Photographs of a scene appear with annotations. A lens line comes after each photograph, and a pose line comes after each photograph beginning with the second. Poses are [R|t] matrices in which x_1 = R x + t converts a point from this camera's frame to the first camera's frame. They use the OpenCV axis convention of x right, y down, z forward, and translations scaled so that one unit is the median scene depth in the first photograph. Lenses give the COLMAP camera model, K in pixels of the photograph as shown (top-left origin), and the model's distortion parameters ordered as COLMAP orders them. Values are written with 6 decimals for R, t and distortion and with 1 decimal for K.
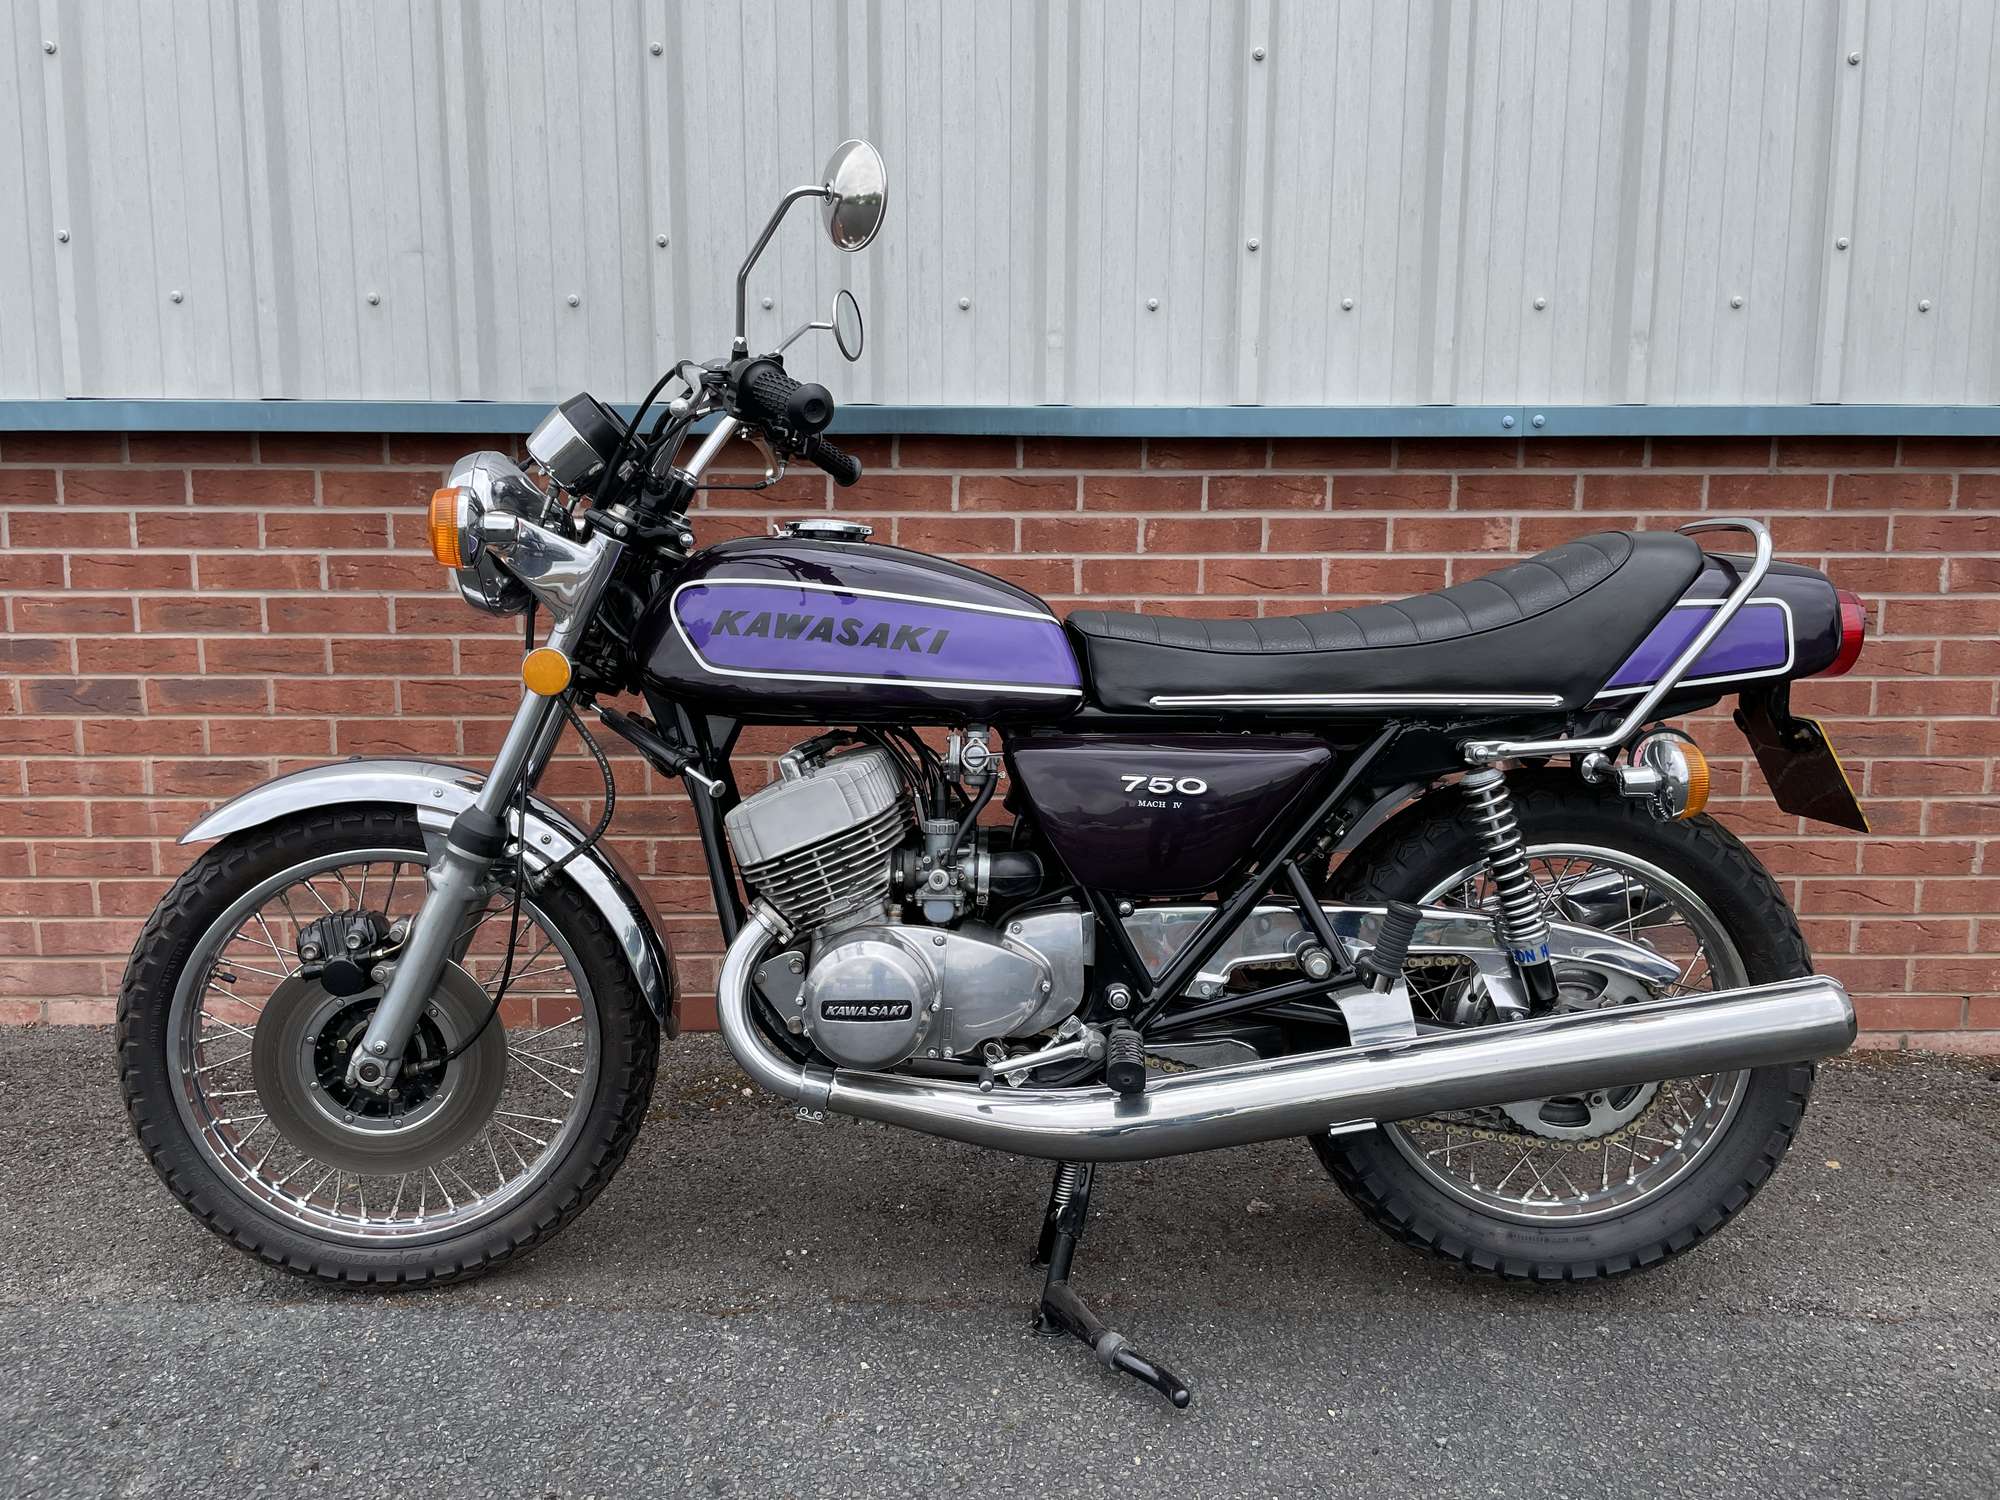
lens RADIAL K [[1515.3, 0, 1014.0], [0, 1515.3, 745.4], [0, 0, 1]] dist [0.076254, -0.113109]
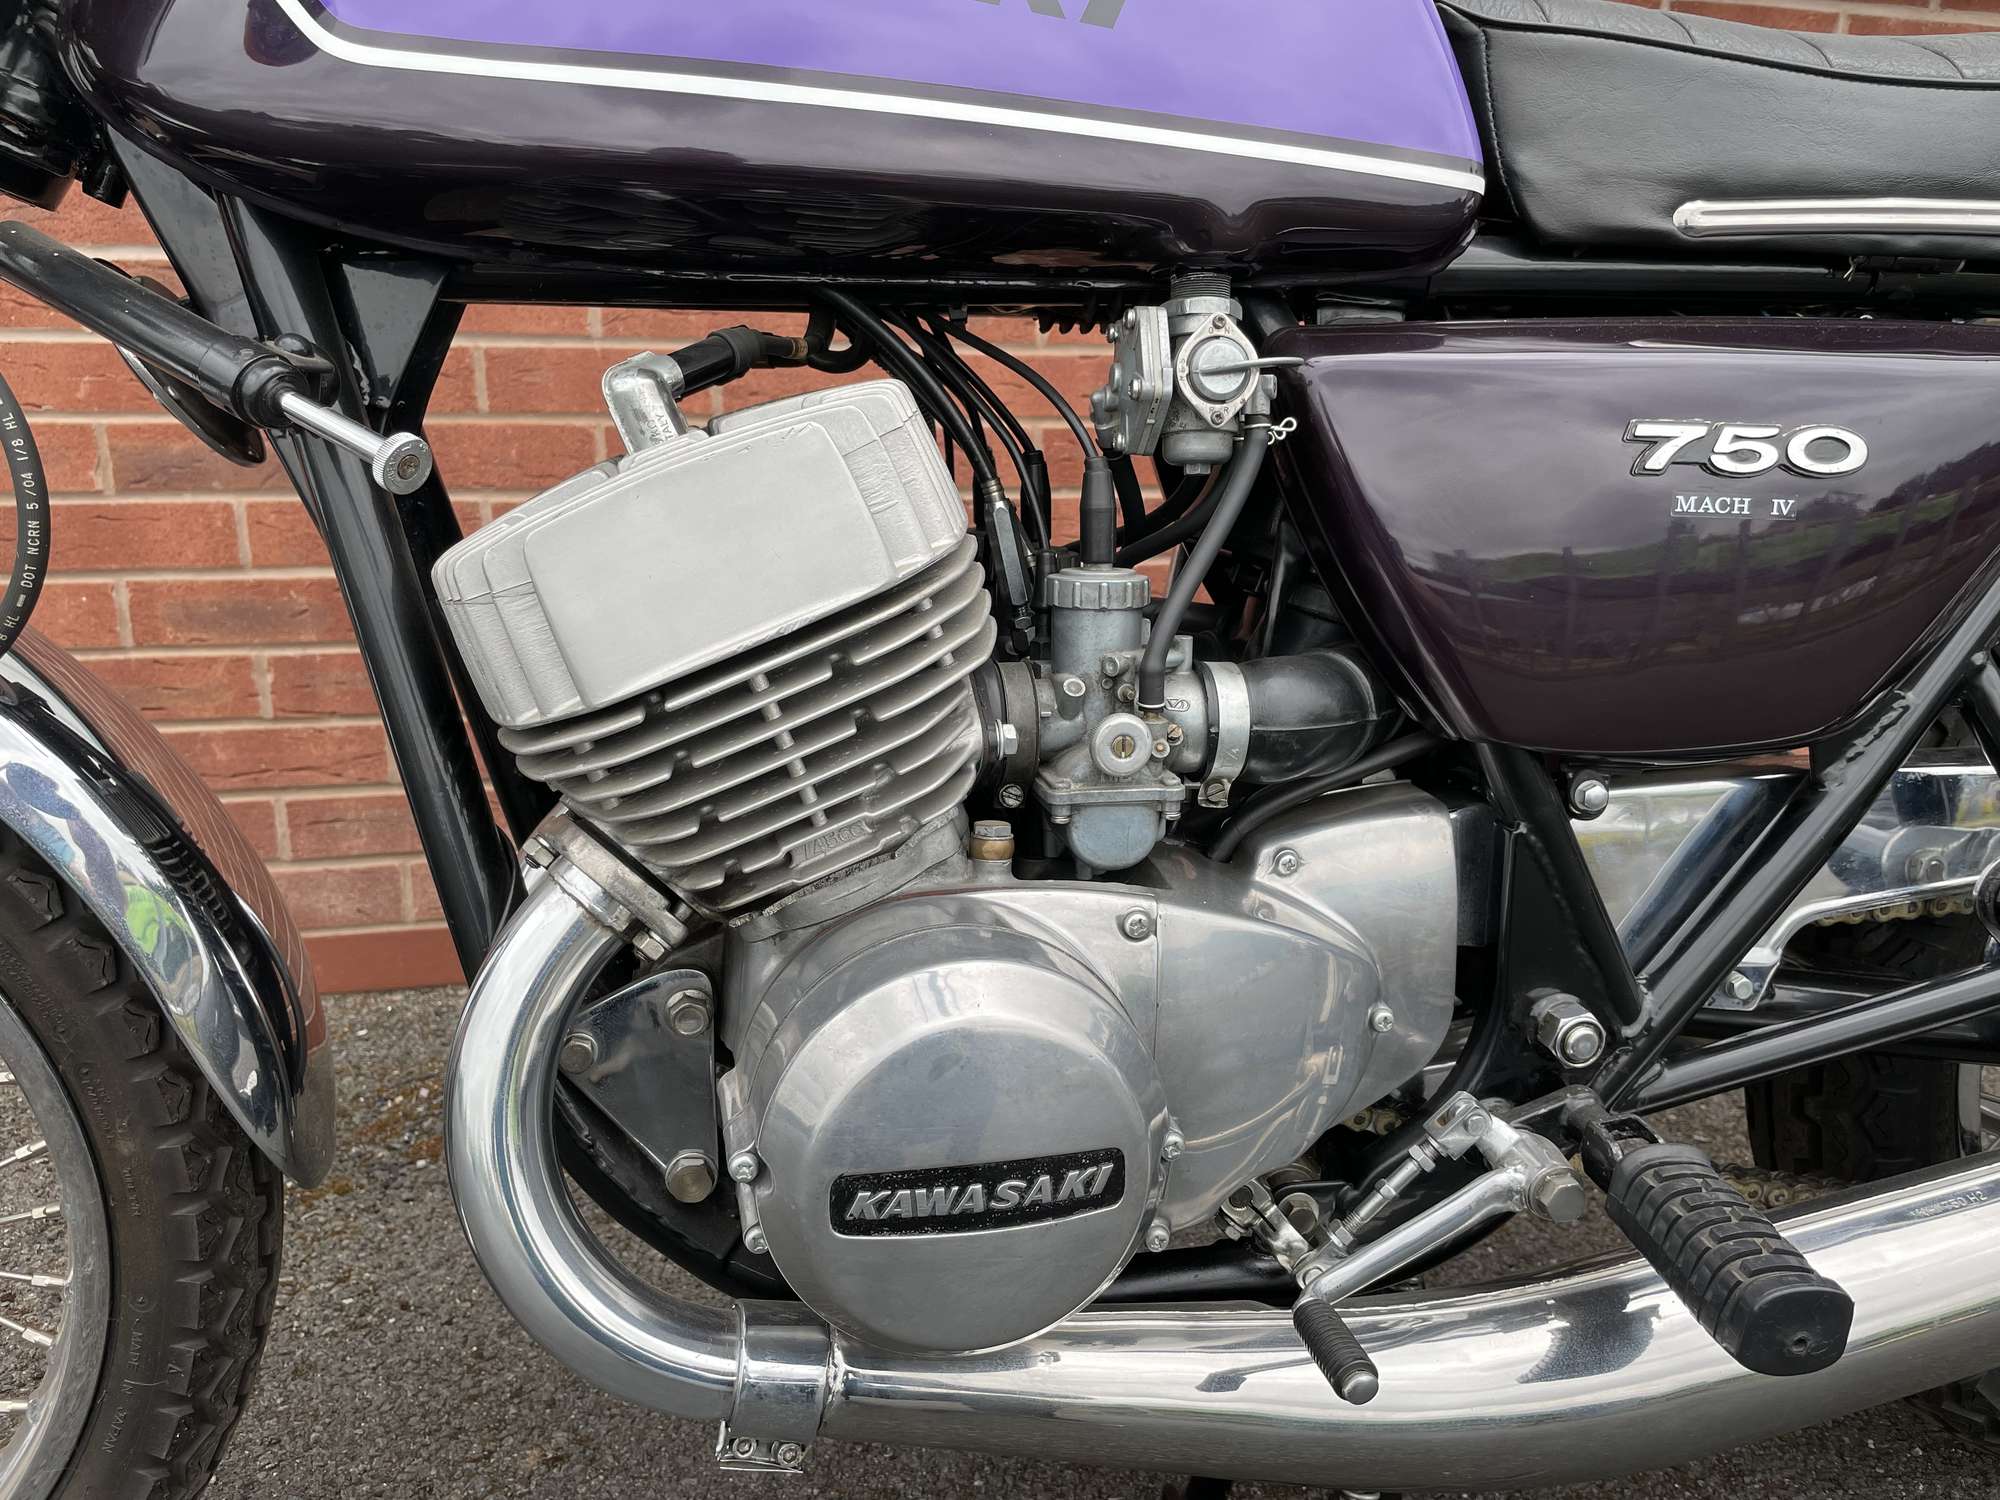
lens RADIAL K [[1515.3, 0, 1014.0], [0, 1515.3, 745.4], [0, 0, 1]] dist [0.076254, -0.113109]
pose [[0.979827, -0.042406, 0.195294, -0.137347], [0.016804, 0.991249, 0.130932, 0.044067], [-0.199138, -0.125009, 0.971966, 0.672738]]
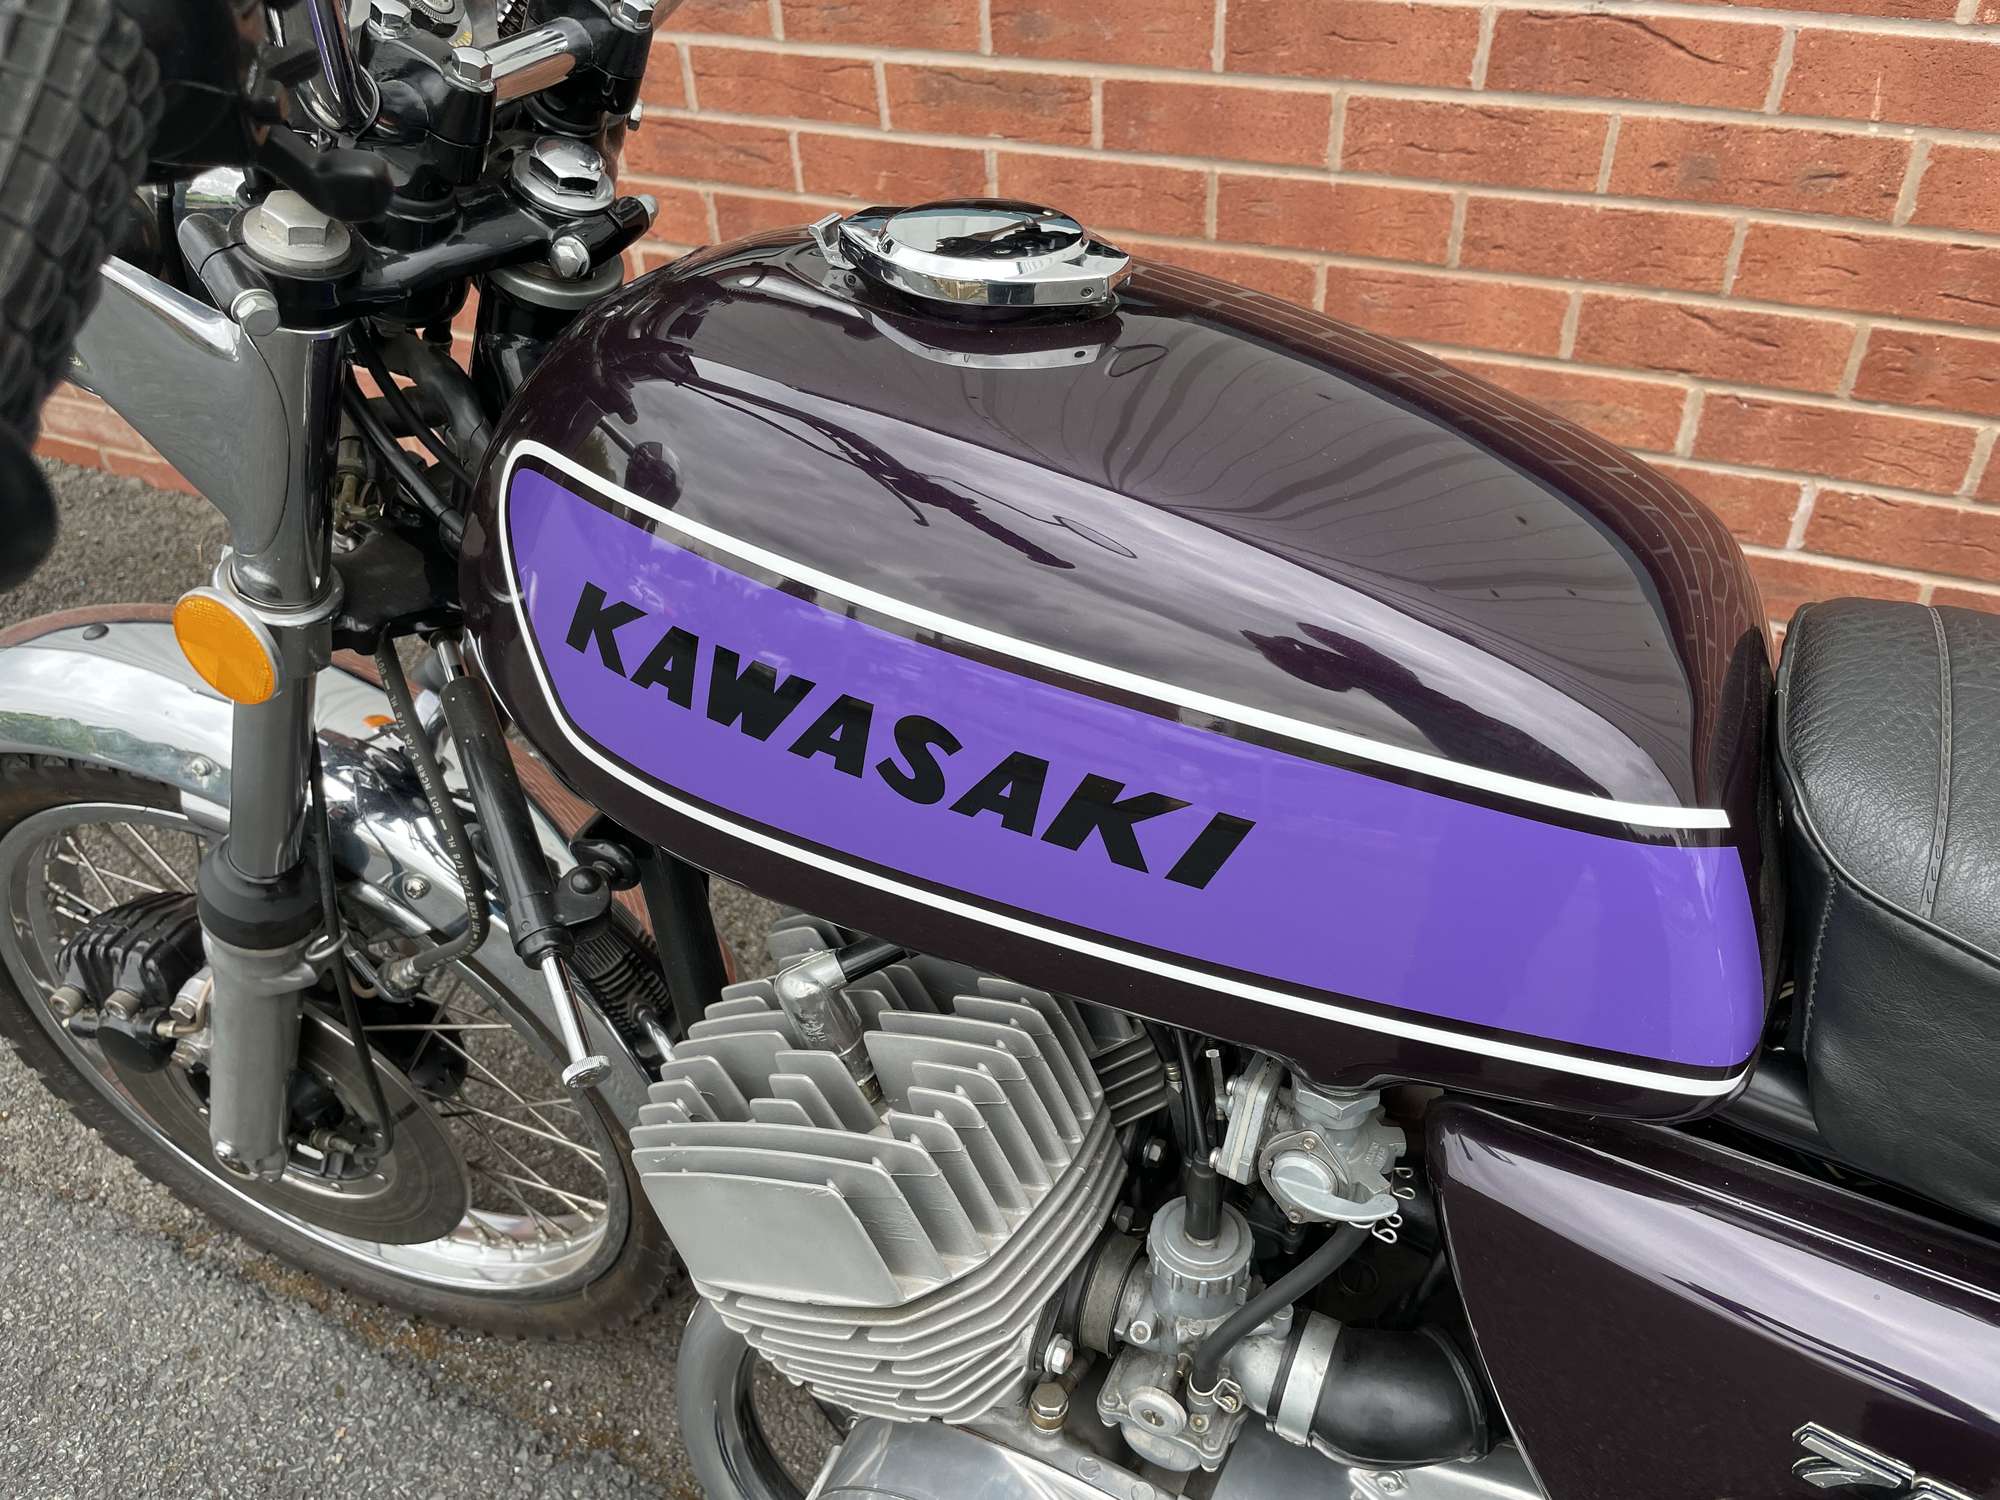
lens RADIAL K [[1515.3, 0, 1014.0], [0, 1515.3, 745.4], [0, 0, 1]] dist [0.076254, -0.113109]
pose [[0.902098, 0.233619, -0.362824, 0.011288], [-0.012559, 0.854639, 0.519070, -0.222450], [0.431348, -0.463695, 0.773903, 0.777153]]
